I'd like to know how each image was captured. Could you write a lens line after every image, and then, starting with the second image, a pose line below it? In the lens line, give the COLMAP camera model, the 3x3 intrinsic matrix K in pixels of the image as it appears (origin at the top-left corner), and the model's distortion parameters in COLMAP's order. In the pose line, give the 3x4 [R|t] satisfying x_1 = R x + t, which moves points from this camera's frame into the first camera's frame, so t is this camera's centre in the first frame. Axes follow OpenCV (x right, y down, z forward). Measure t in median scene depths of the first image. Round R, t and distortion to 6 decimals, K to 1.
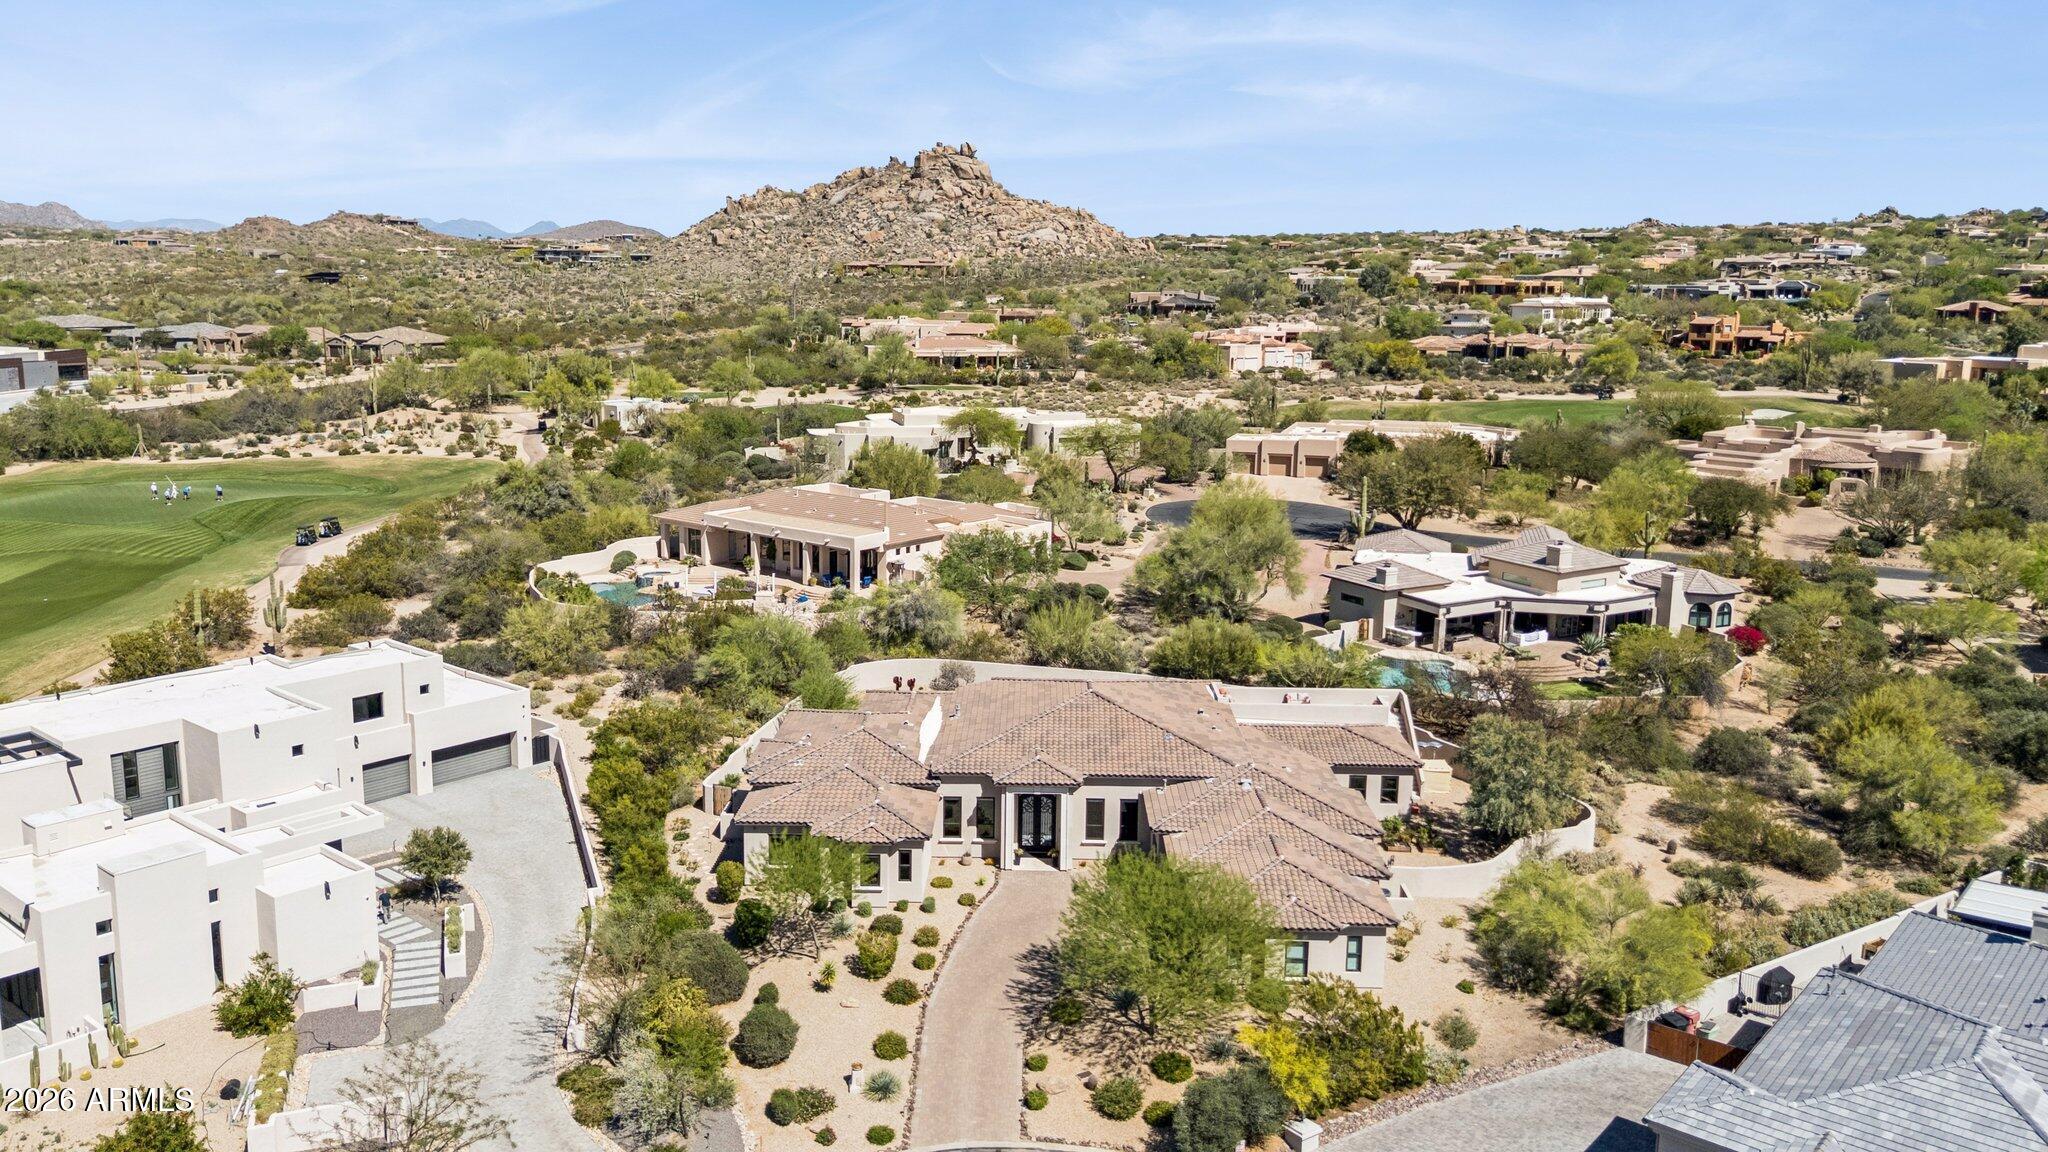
lens RADIAL K [[1535.6, 0, 1027.8], [0, 1535.6, 572.3], [0, 0, 1]] dist [0.040693, -0.045167]
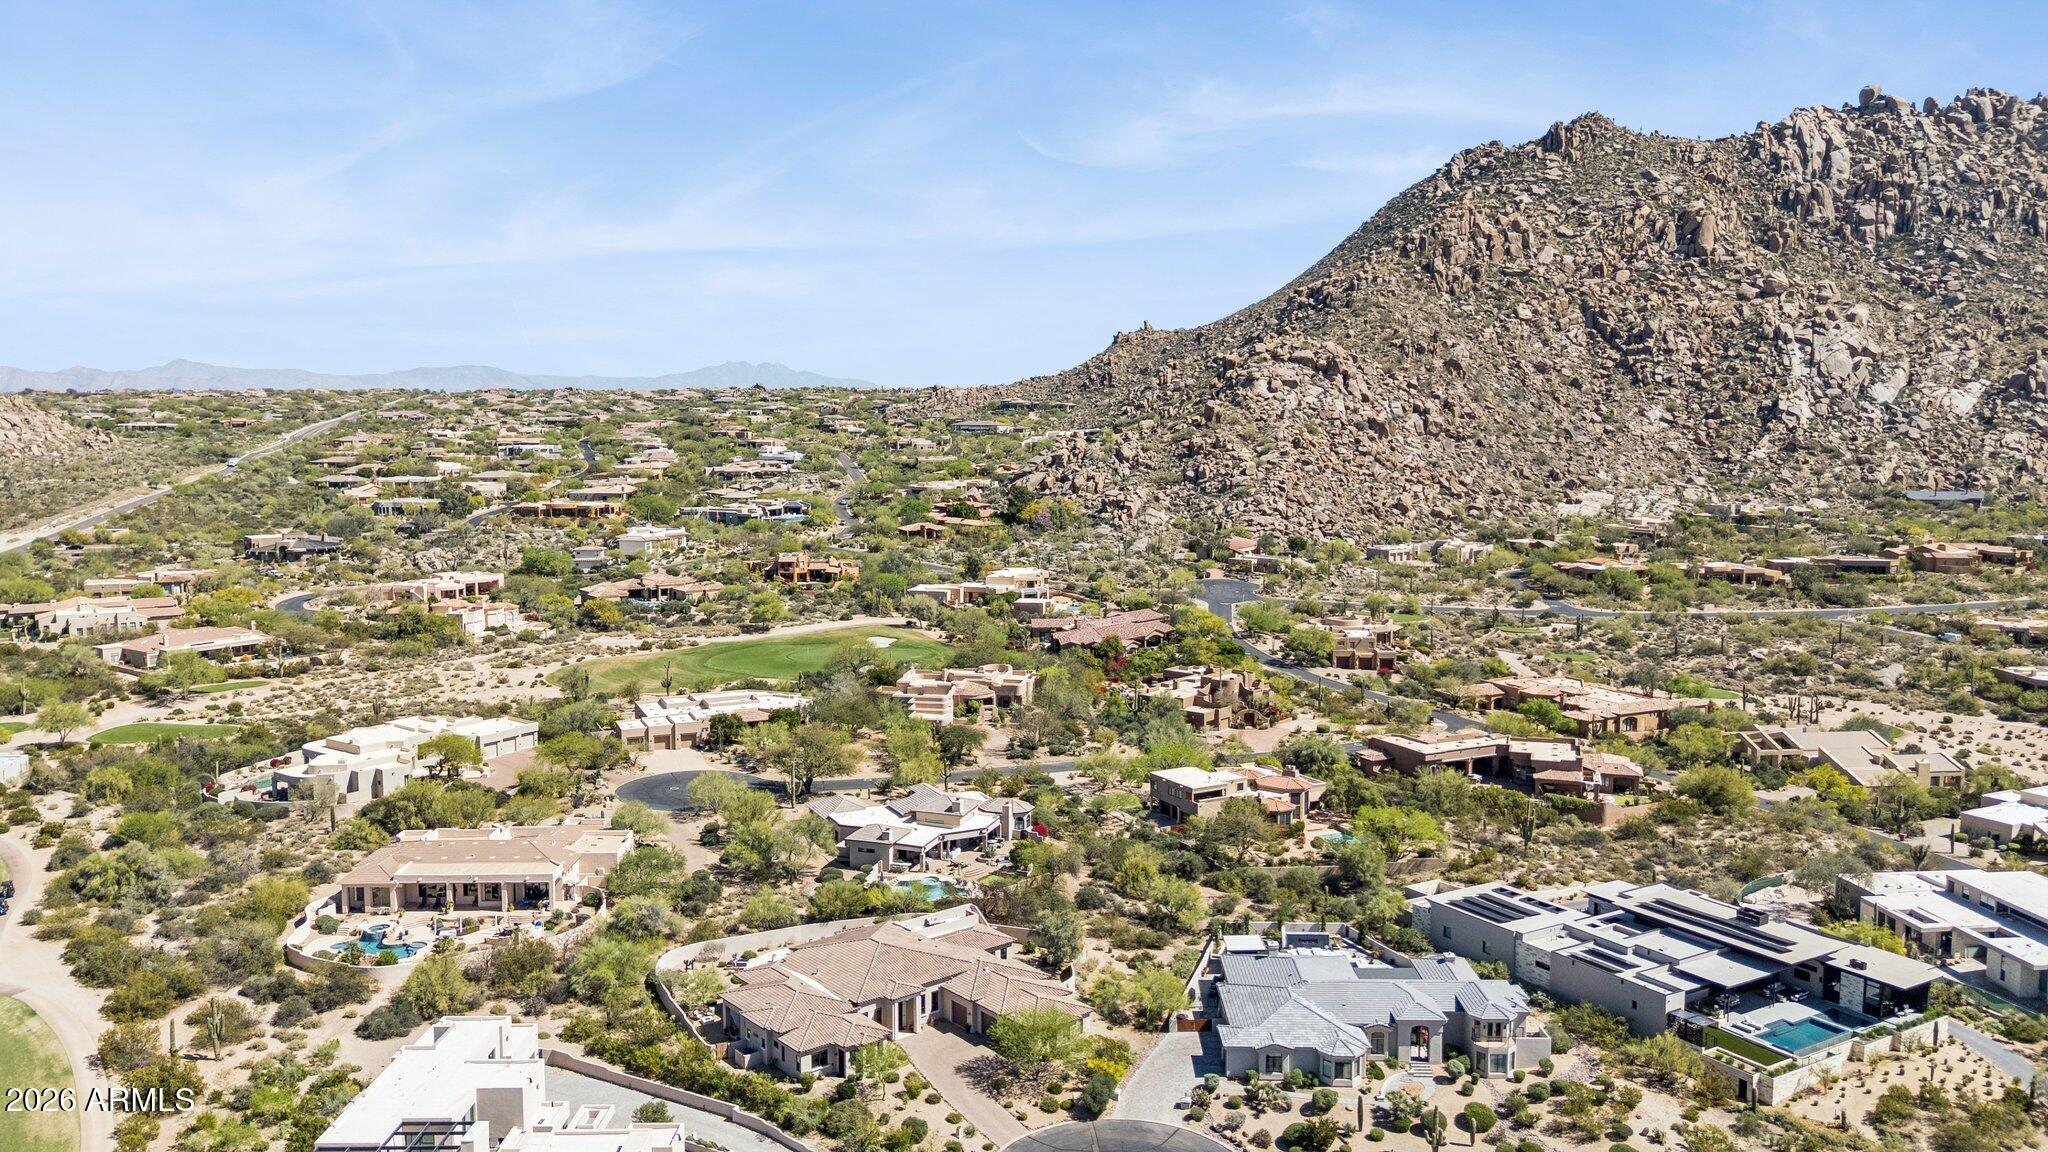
lens RADIAL K [[1535.6, 0, 1019.5], [0, 1535.6, 585.0], [0, 0, 1]] dist [0.040693, -0.045167]
pose [[0.754419, -0.092262, 0.649877, -0.536424], [0.129205, 0.991575, -0.009218, -0.170126], [-0.643551, 0.090921, 0.759984, -0.336787]]
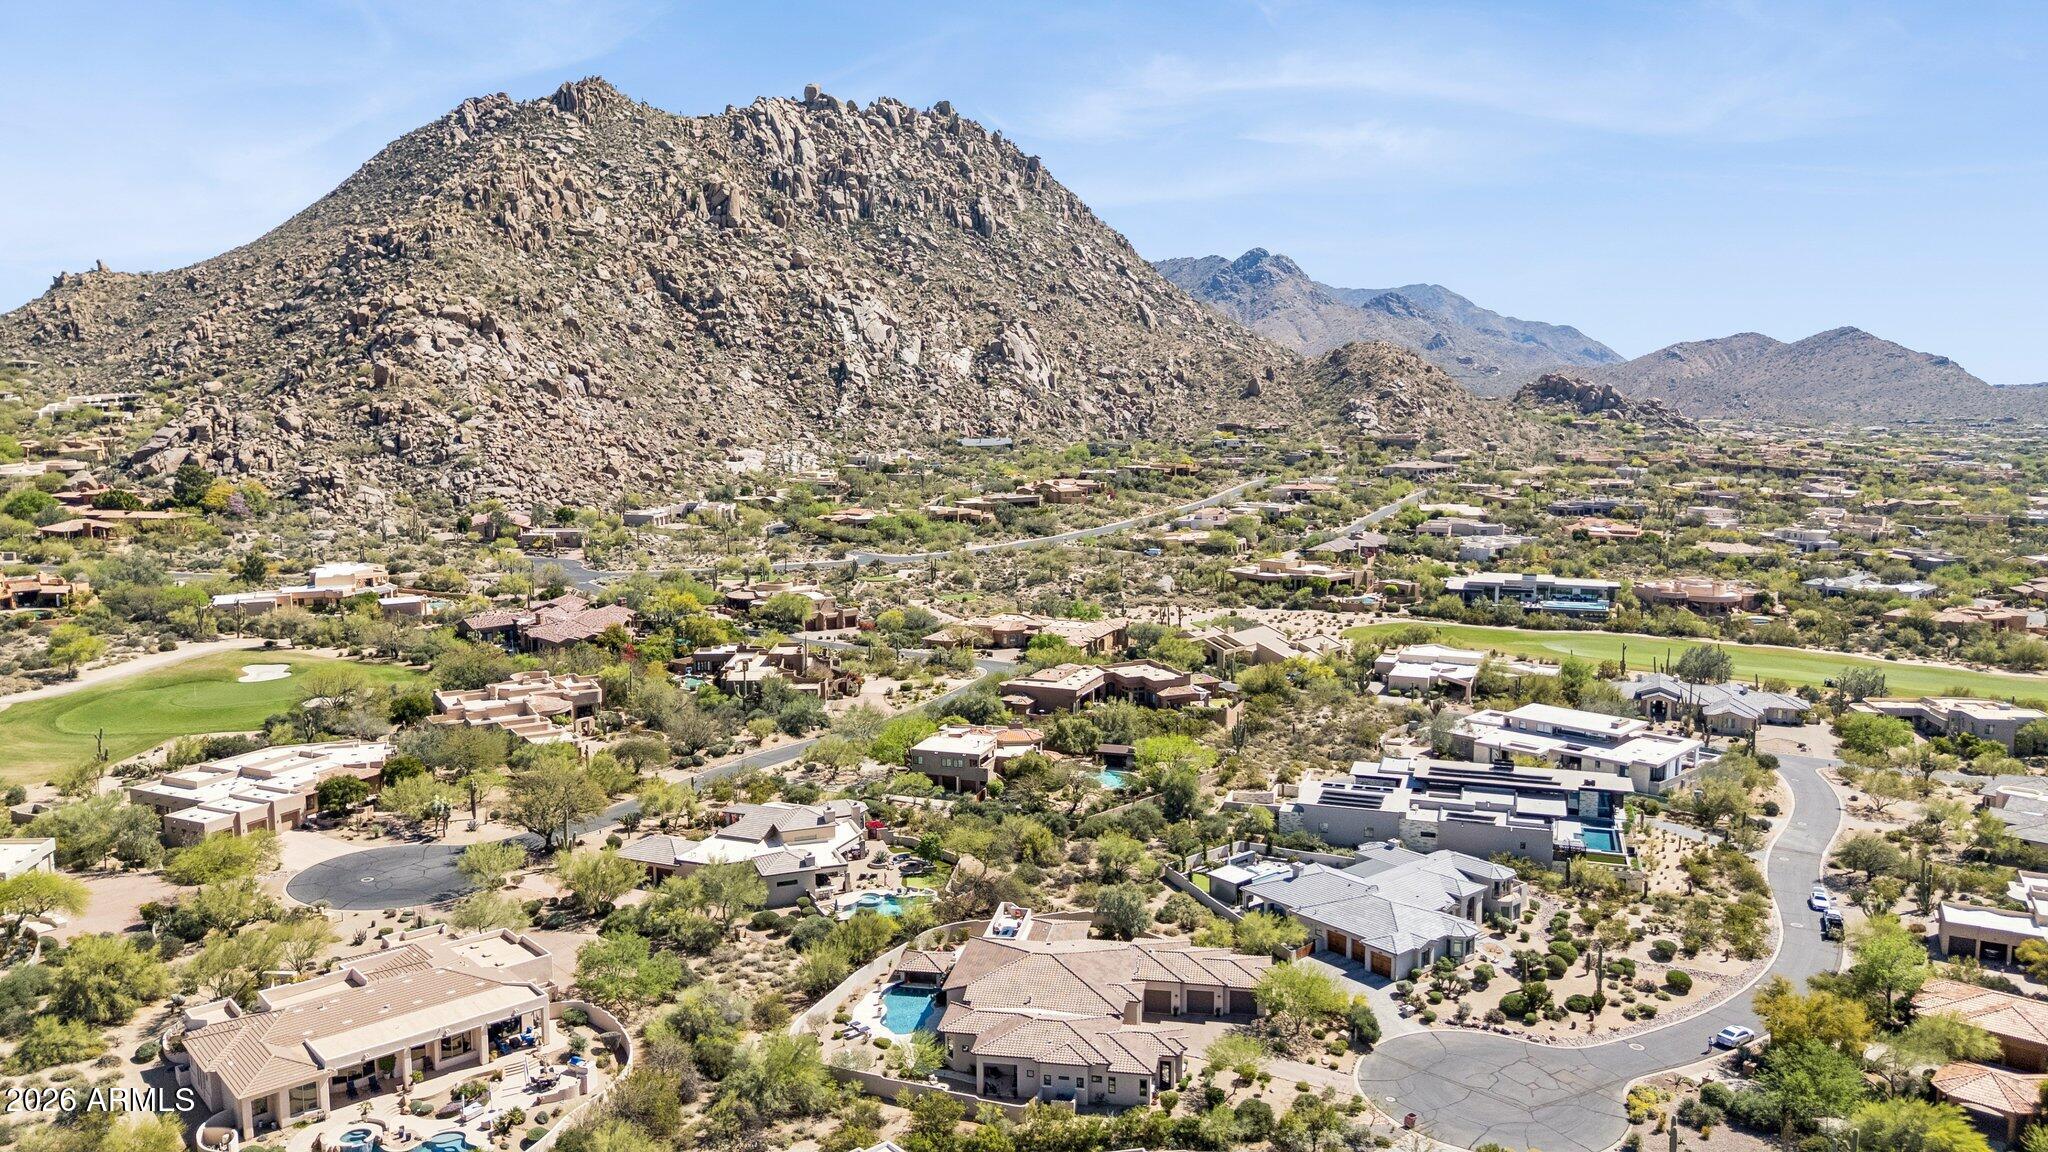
lens RADIAL K [[1535.6, 0, 1027.3], [0, 1535.6, 588.5], [0, 0, 1]] dist [0.040693, -0.045167]
pose [[0.110211, -0.159603, 0.981010, -0.847760], [0.178173, 0.974206, 0.138480, -0.303701], [-0.977808, 0.159527, 0.135805, 0.334126]]
